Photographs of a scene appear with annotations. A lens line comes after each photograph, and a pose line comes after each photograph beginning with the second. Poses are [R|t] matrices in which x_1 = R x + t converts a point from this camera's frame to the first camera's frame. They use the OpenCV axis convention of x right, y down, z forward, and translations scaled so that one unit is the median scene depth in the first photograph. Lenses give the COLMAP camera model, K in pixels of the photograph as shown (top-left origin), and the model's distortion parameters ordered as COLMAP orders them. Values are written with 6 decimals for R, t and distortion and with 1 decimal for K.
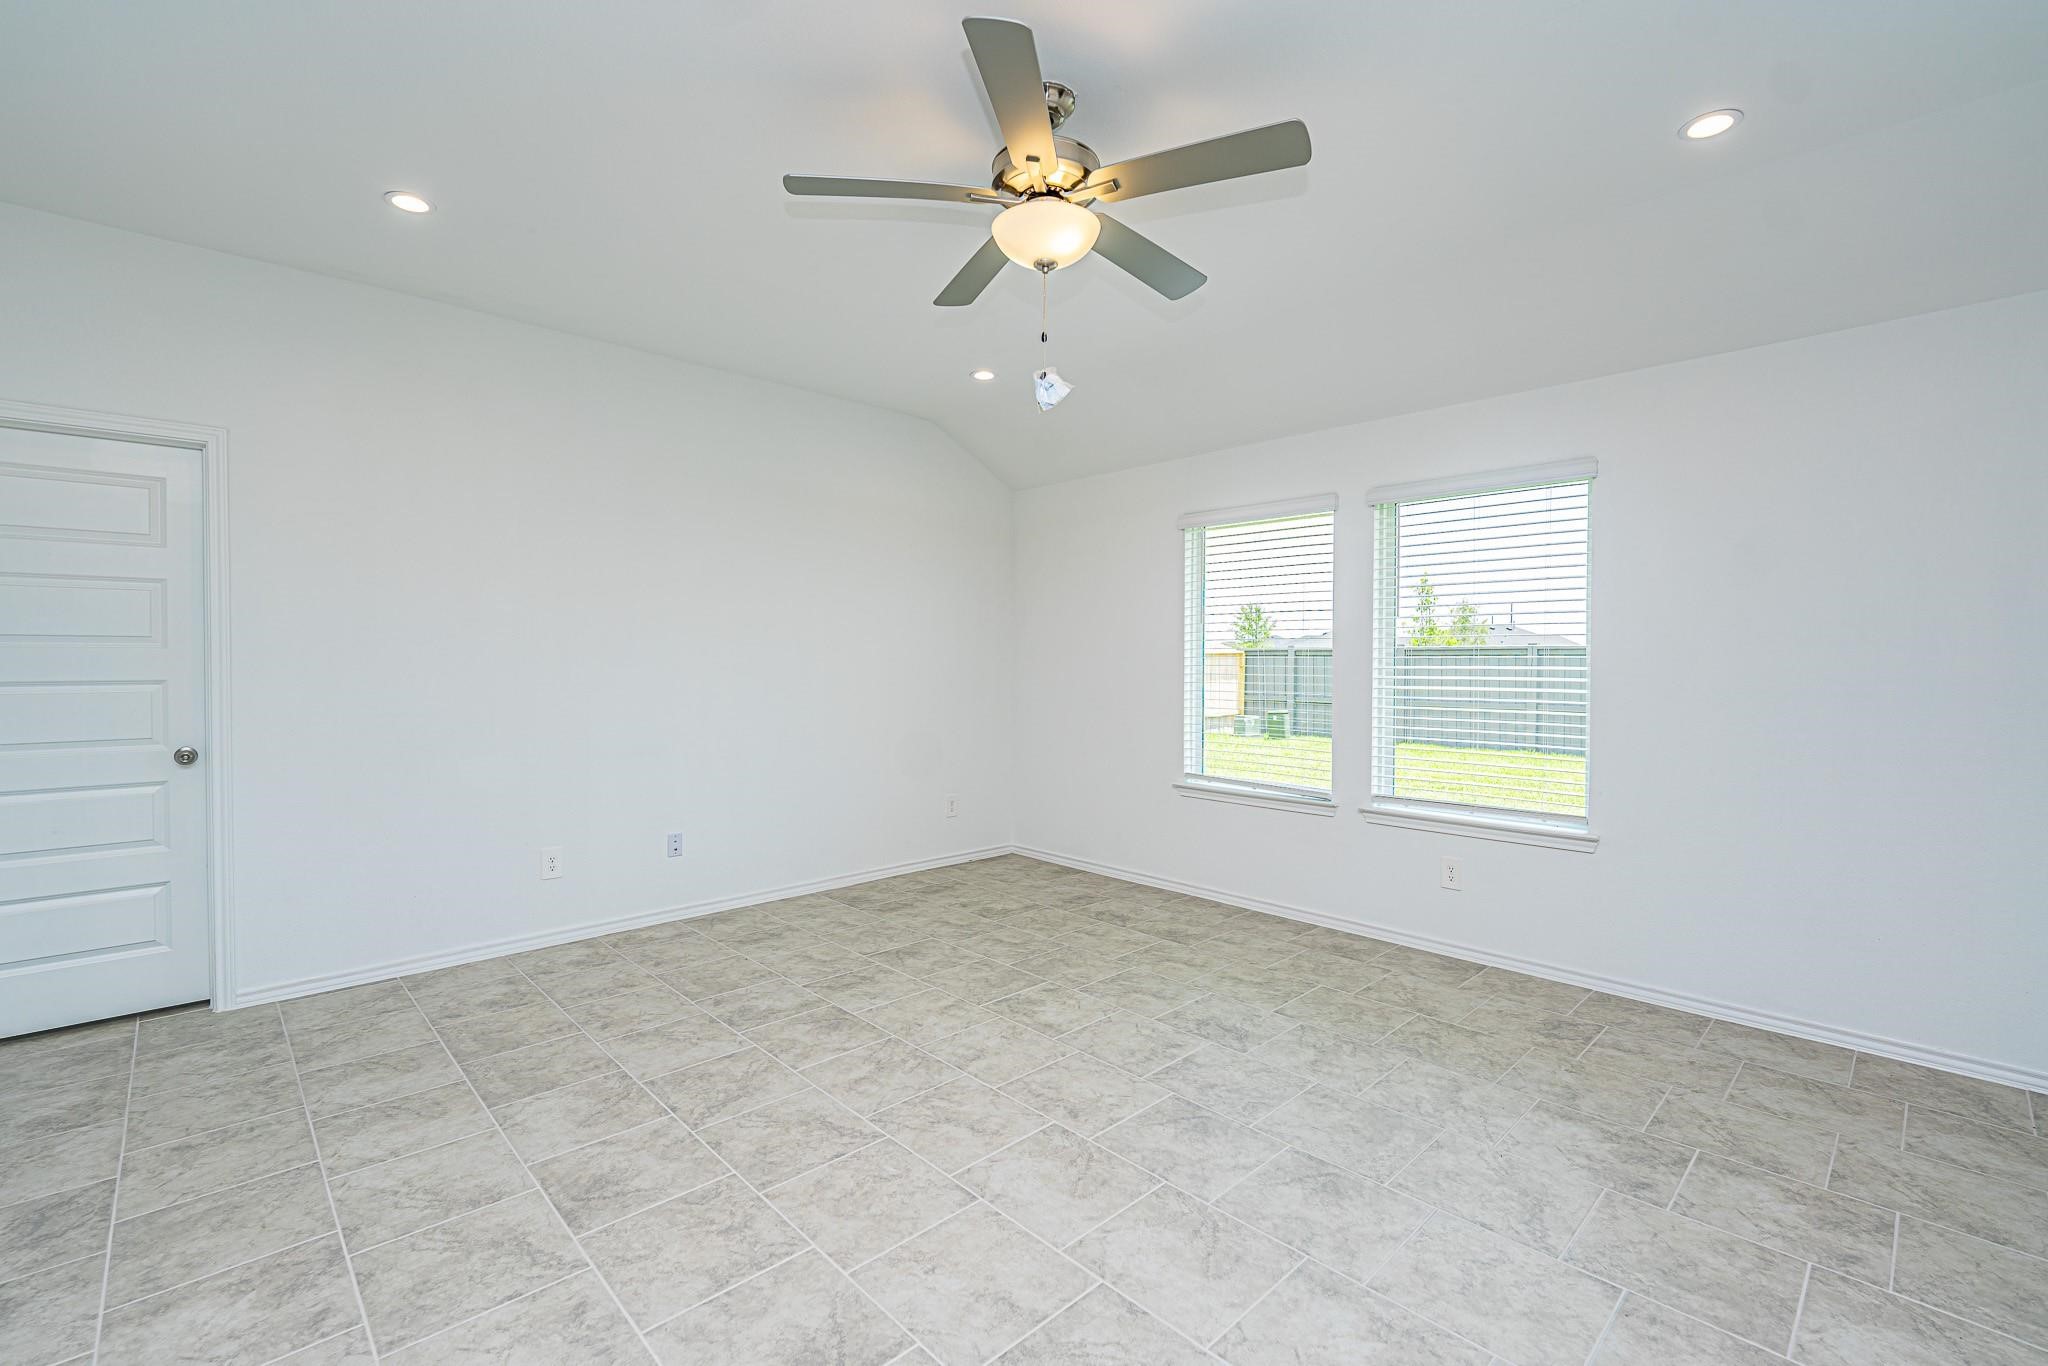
lens RADIAL K [[866.7, 0, 1039.2], [0, 866.7, 676.7], [0, 0, 1]] dist [-0.002581, -0.003009]
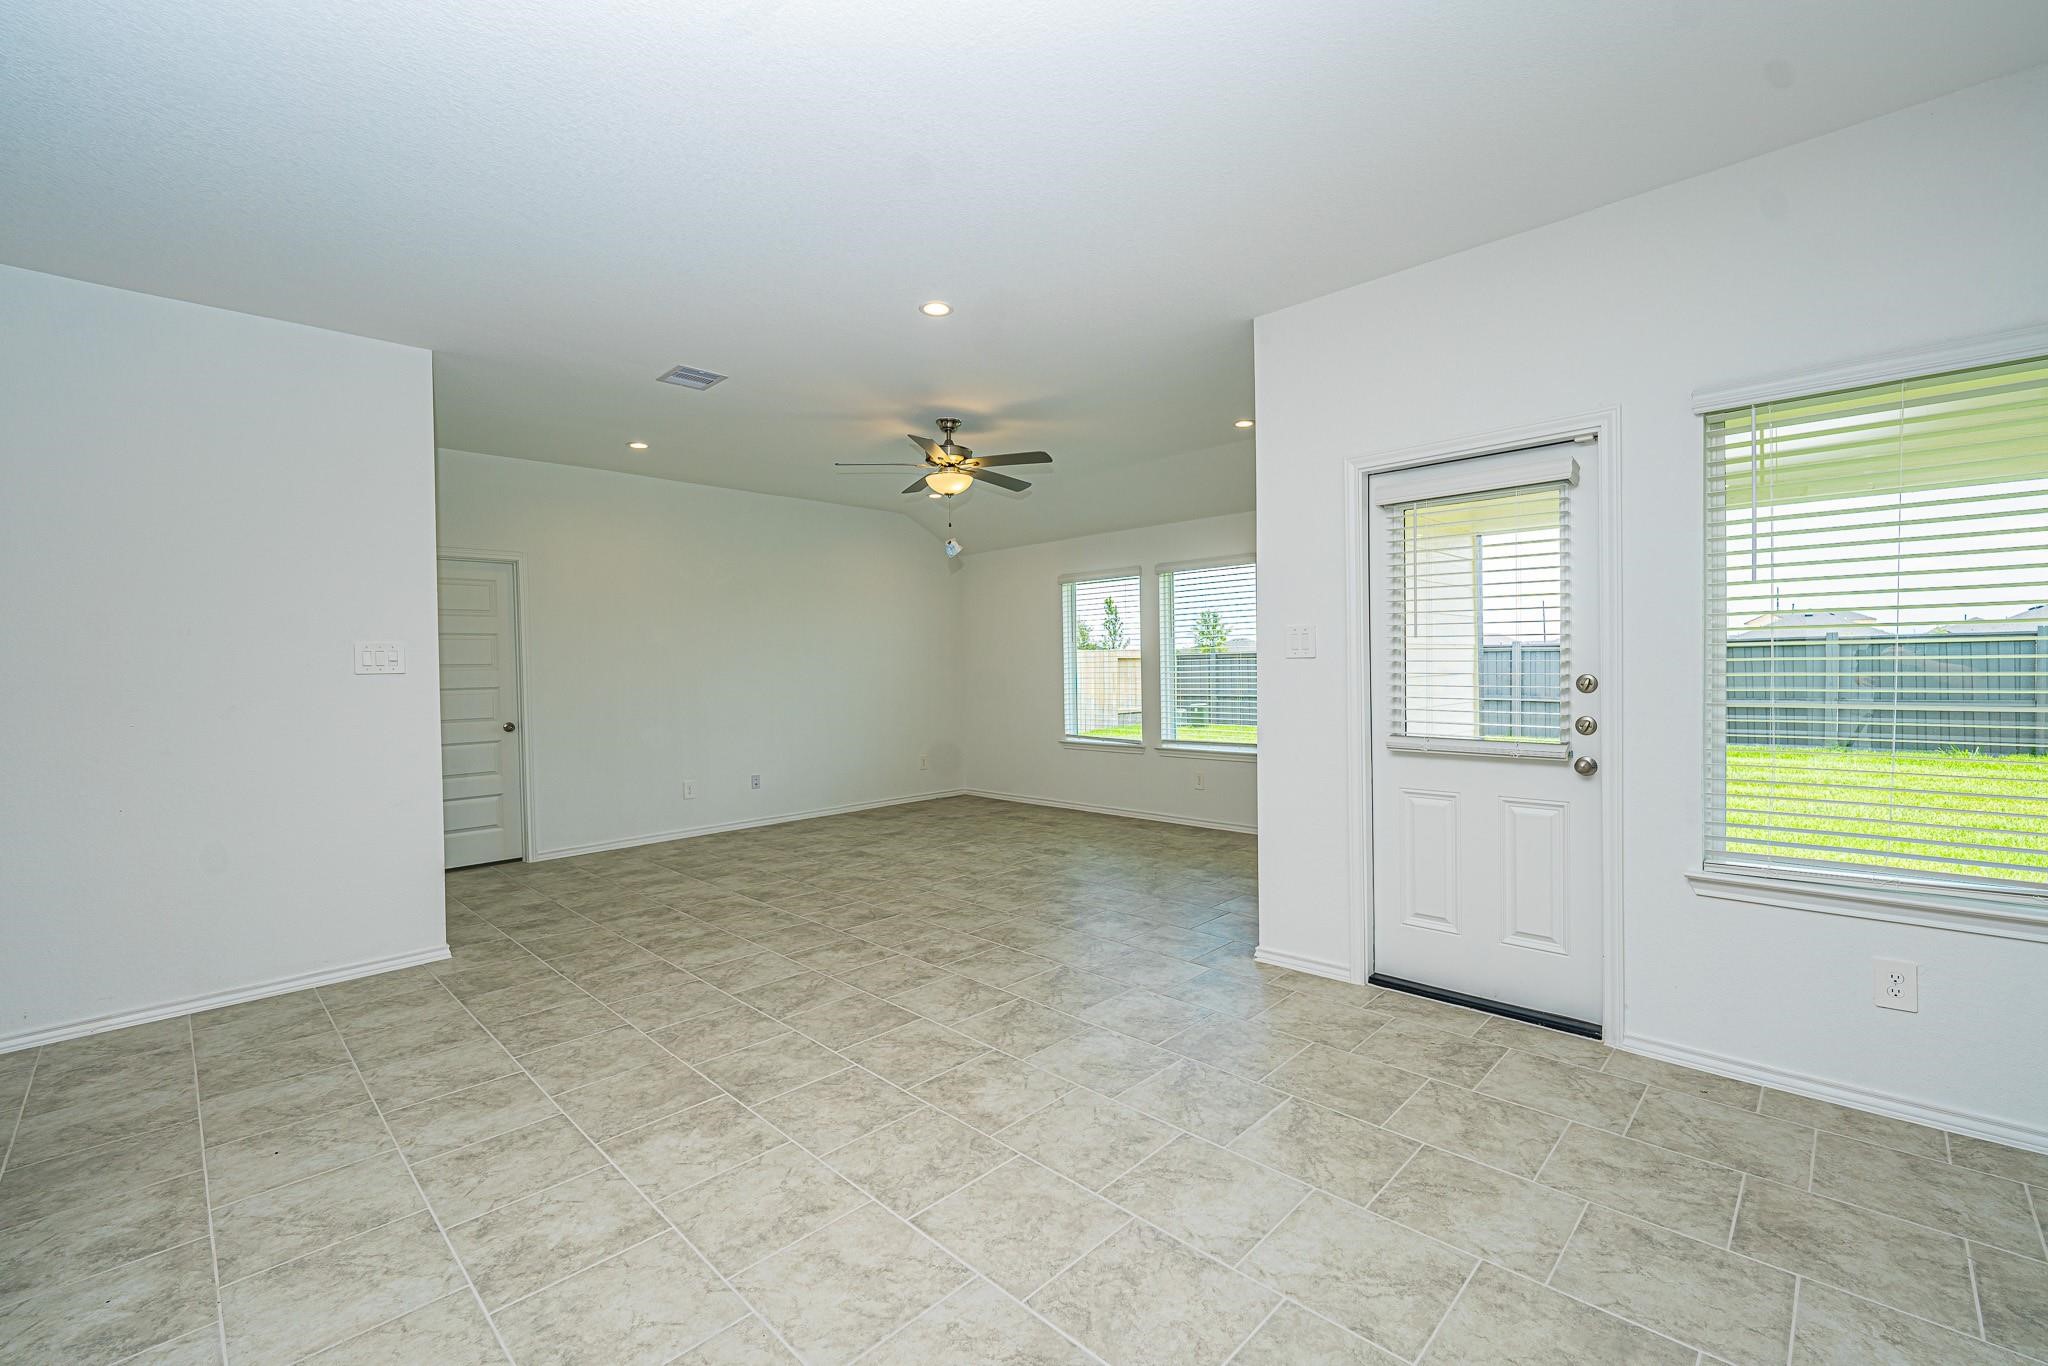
lens RADIAL K [[866.7, 0, 1011.0], [0, 866.7, 686.4], [0, 0, 1]] dist [-0.002581, -0.003009]
pose [[0.999696, -0.019332, -0.015334, 0.112032], [0.019379, 0.999808, 0.002962, 0.018022], [0.015274, -0.003259, 0.999878, -0.747771]]
